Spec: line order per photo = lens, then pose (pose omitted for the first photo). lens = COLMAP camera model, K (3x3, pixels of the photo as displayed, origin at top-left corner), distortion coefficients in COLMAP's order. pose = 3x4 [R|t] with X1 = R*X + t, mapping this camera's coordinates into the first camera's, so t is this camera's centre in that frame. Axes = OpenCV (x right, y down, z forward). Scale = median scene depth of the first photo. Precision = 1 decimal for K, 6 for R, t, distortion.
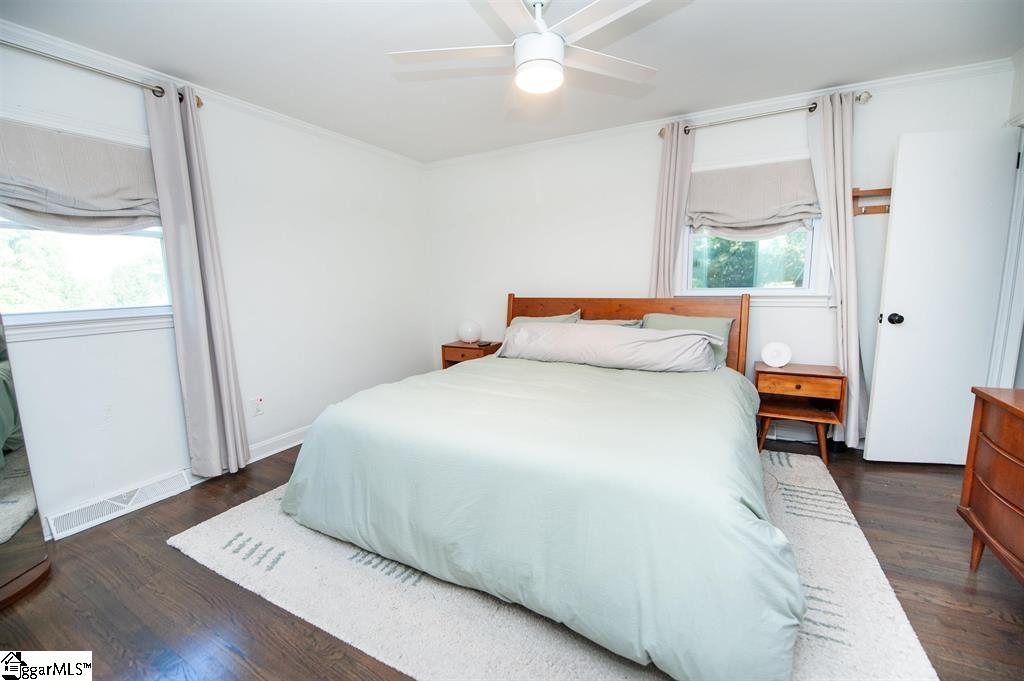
lens RADIAL K [[408.9, 0, 512.0], [0, 408.9, 340.5], [0, 0, 1]] dist [-0.025689, -0.000355]
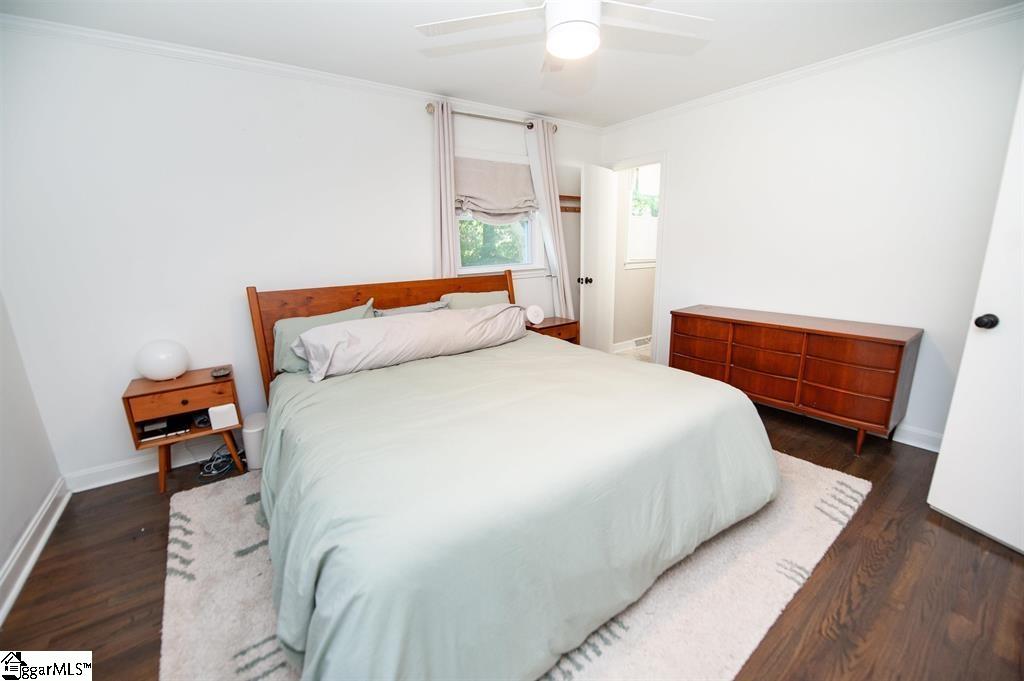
lens RADIAL K [[408.9, 0, 512.0], [0, 408.9, 340.5], [0, 0, 1]] dist [-0.025689, -0.000355]
pose [[0.449386, -0.191493, 0.872572, -0.546452], [0.151131, 0.978973, 0.137010, -0.075416], [-0.880461, 0.070302, 0.468878, 0.442552]]
